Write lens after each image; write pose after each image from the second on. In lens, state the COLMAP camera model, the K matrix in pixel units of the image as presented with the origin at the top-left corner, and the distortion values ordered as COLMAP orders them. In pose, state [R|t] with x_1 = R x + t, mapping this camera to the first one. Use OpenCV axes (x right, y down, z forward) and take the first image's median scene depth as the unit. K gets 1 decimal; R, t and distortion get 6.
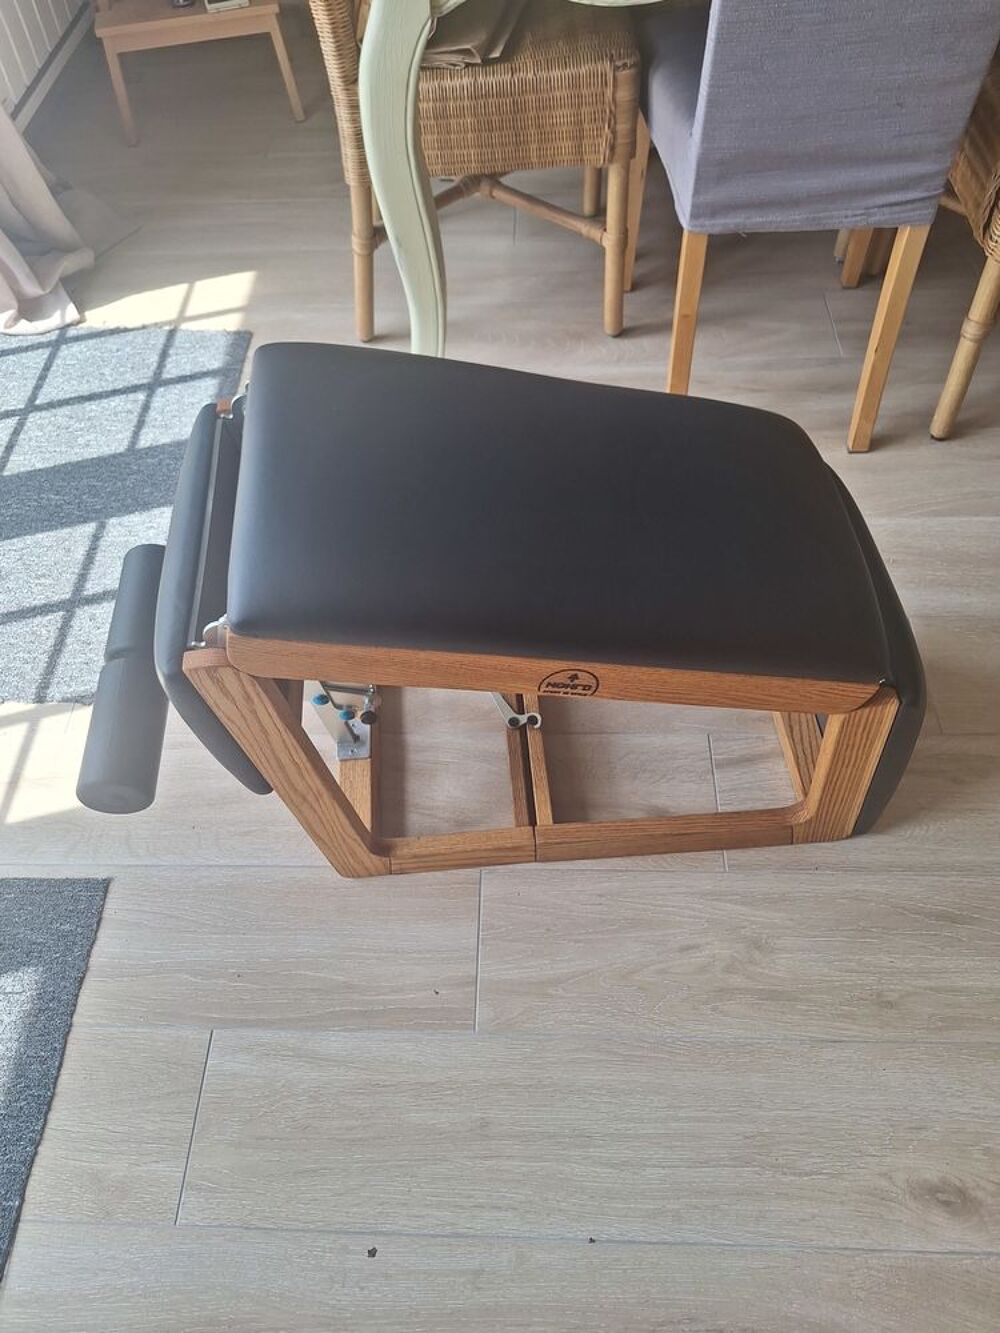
lens RADIAL K [[923.4, 0, 474.9], [0, 923.4, 666.5], [0, 0, 1]] dist [0.005162, -0.036970]
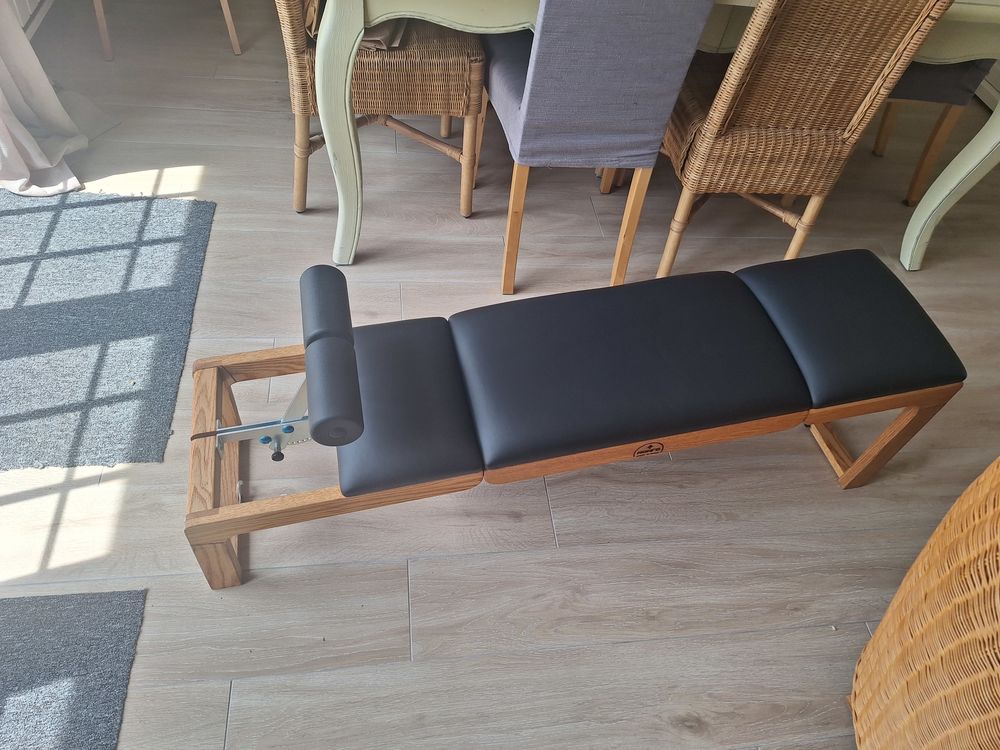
lens RADIAL K [[692.7, 0, 504.2], [0, 692.7, 388.0], [0, 0, 1]] dist [0.005162, -0.036970]
pose [[0.970100, -0.015913, 0.242185, -0.116368], [0.032569, 0.997358, -0.064926, 0.012541], [-0.240512, 0.070873, 0.968055, -0.198978]]
